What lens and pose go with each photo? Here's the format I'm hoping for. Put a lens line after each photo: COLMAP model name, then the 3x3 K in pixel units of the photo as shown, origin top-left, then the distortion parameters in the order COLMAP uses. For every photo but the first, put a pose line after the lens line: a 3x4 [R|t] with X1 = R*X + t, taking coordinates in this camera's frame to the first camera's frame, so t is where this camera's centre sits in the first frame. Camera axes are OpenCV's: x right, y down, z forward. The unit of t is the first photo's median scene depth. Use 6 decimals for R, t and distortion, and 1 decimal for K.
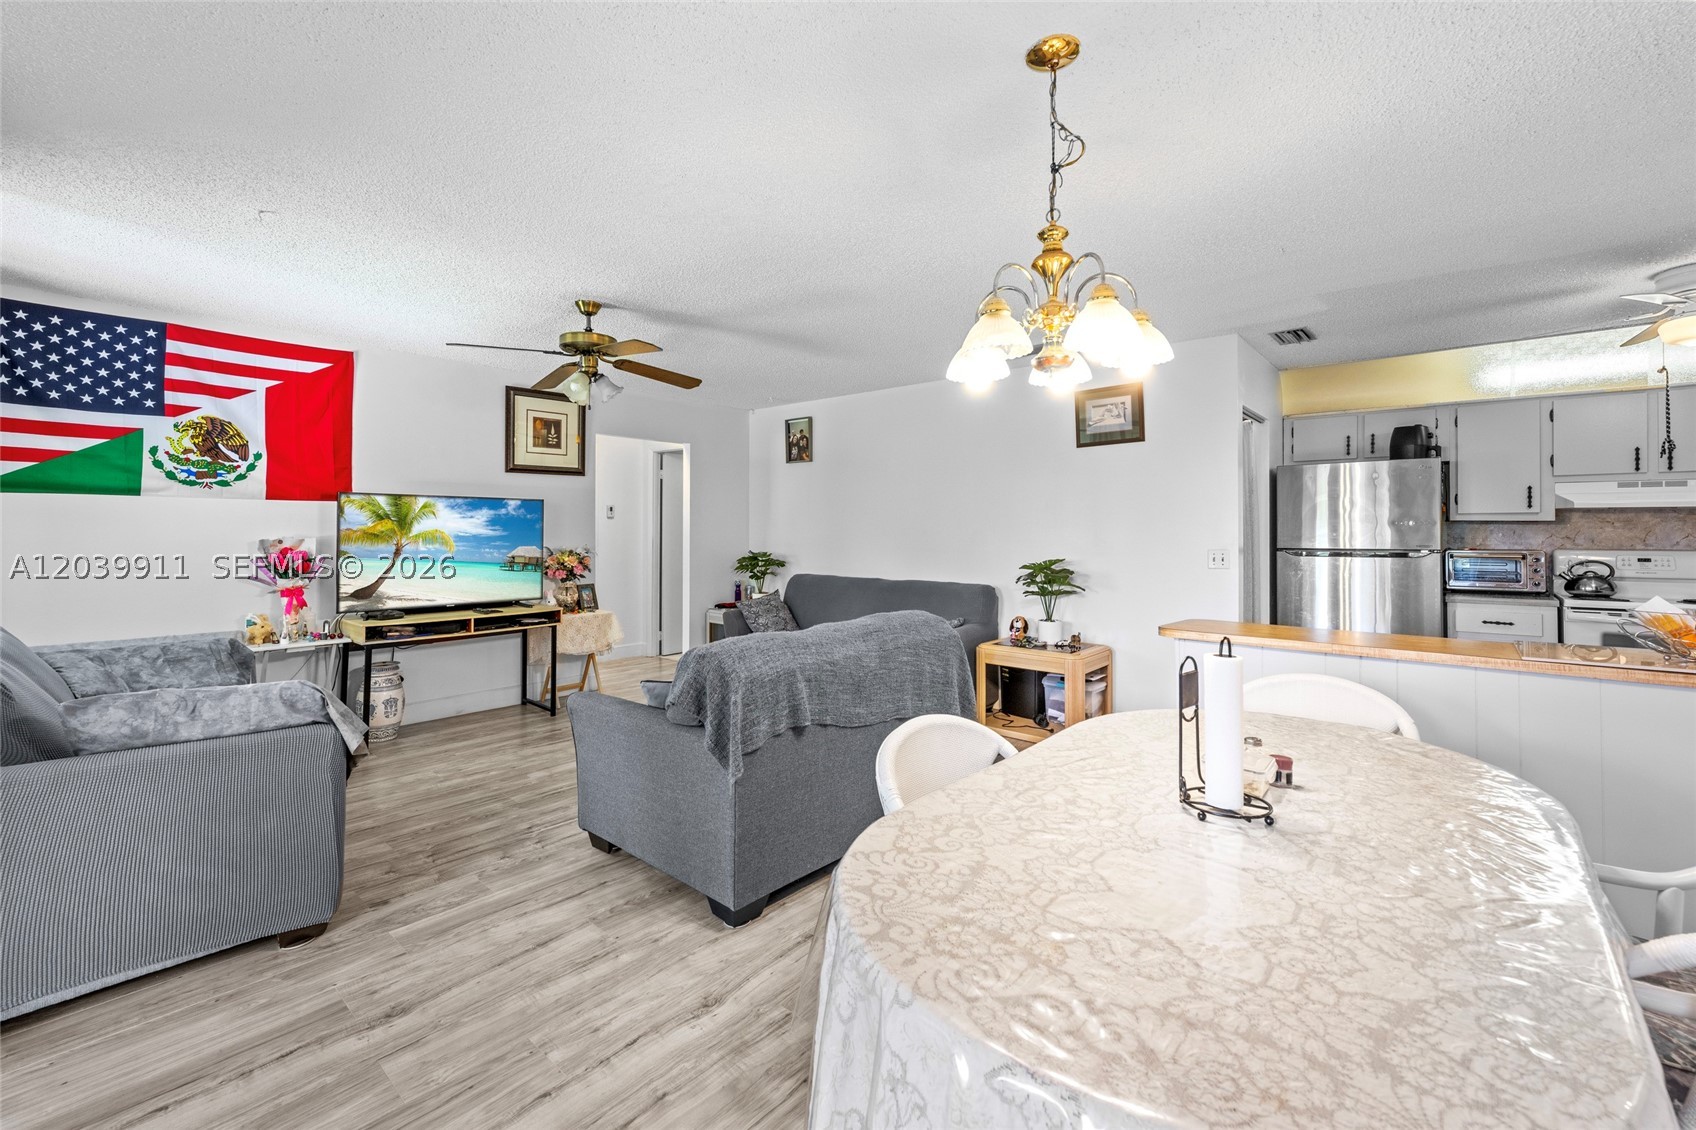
lens RADIAL K [[693.2, 0, 842.3], [0, 693.2, 528.3], [0, 0, 1]] dist [-0.000297, -0.000096]
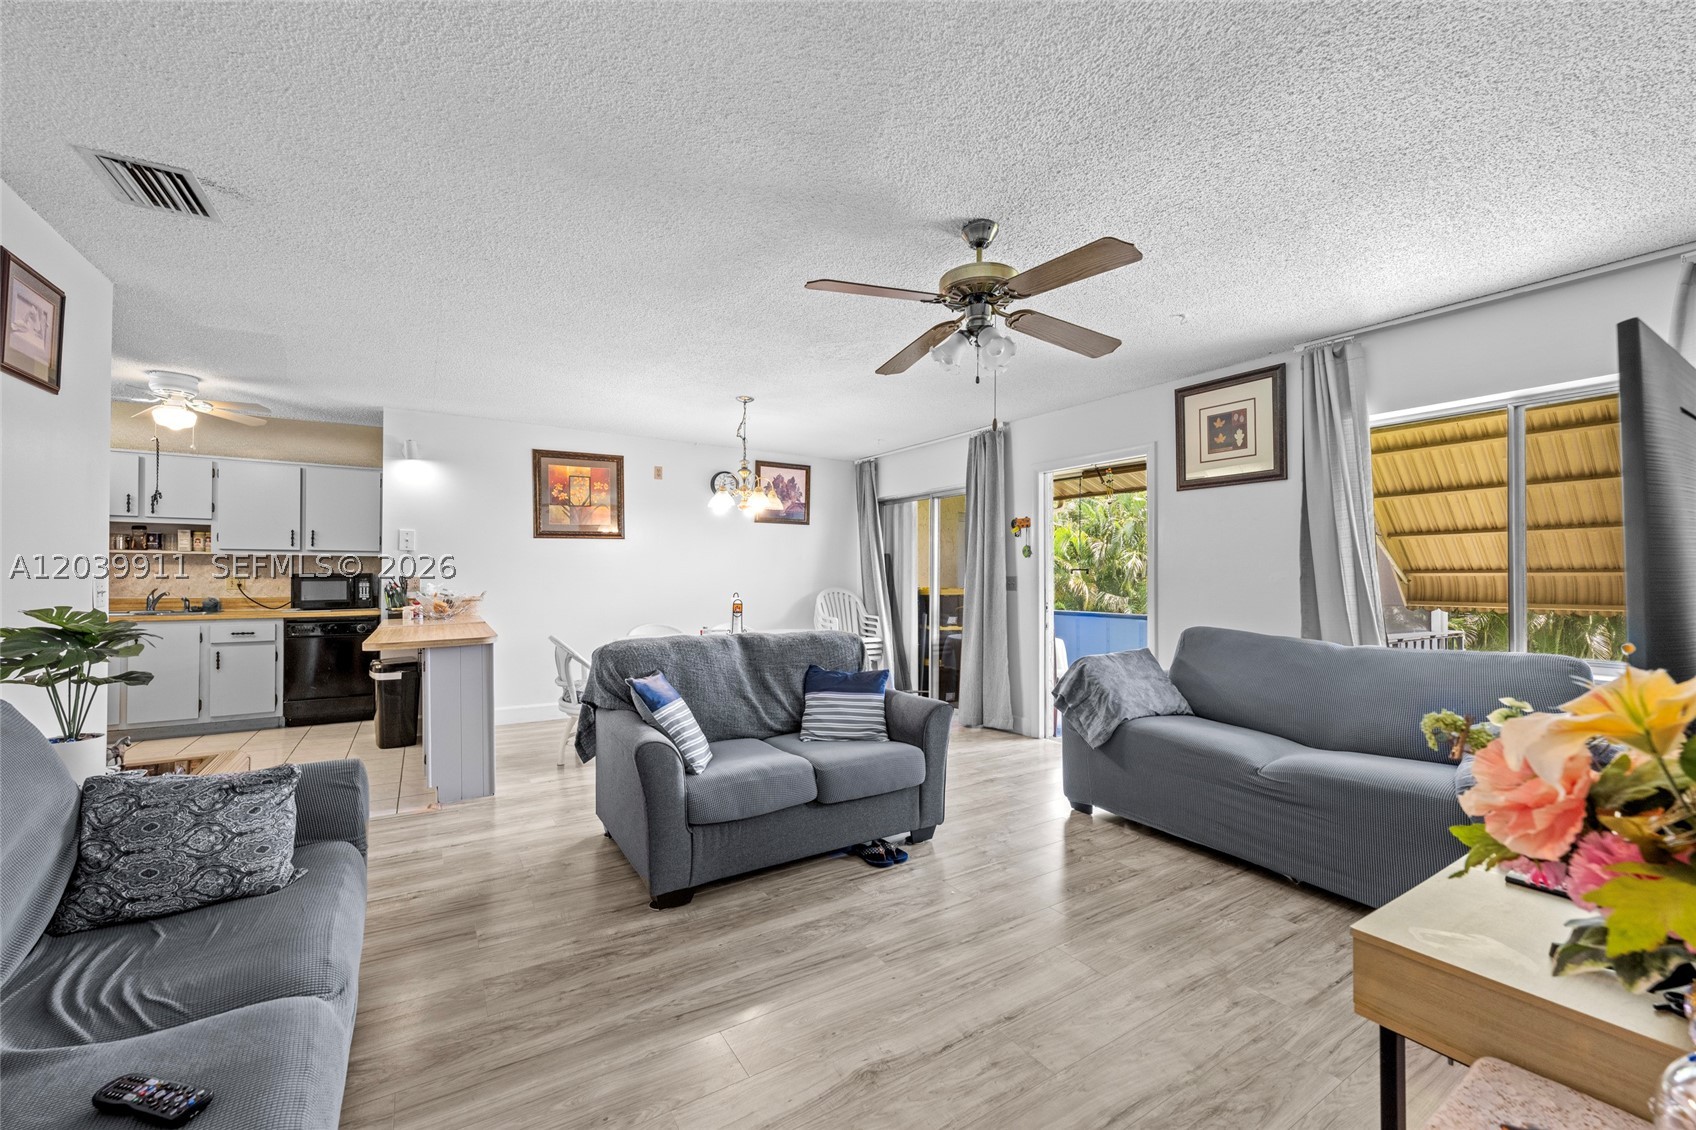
lens RADIAL K [[671.9, 0, 850.2], [0, 671.9, 560.1], [0, 0, 1]] dist [-0.000073, -0.000134]
pose [[-0.957450, 0.000290, 0.288598, -0.392503], [-0.006011, 0.999763, -0.020946, 0.016507], [-0.288536, -0.021789, -0.957221, 1.504068]]
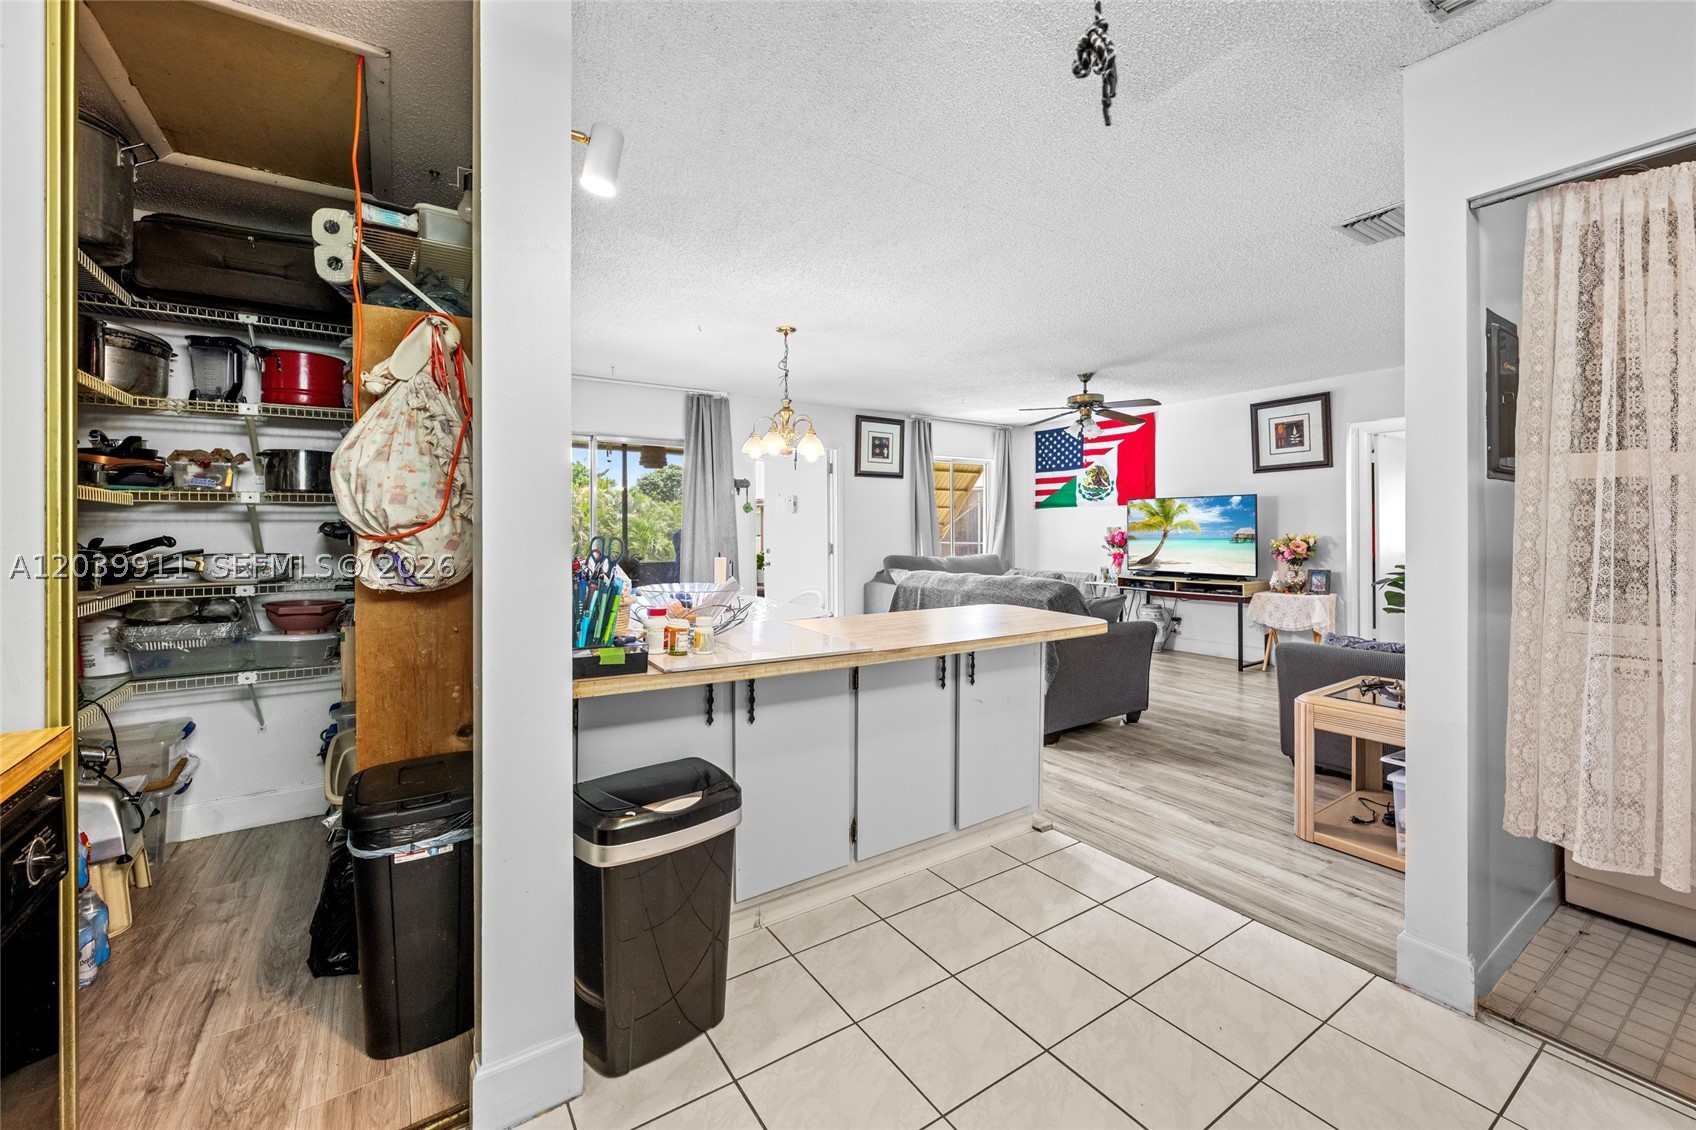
lens RADIAL K [[693.2, 0, 842.3], [0, 693.2, 528.3], [0, 0, 1]] dist [-0.000297, -0.000096]
pose [[-0.256729, -0.005481, -0.966468, 1.155904], [0.003894, 0.999970, -0.006705, 0.029180], [0.966476, -0.005485, -0.256700, 0.776266]]
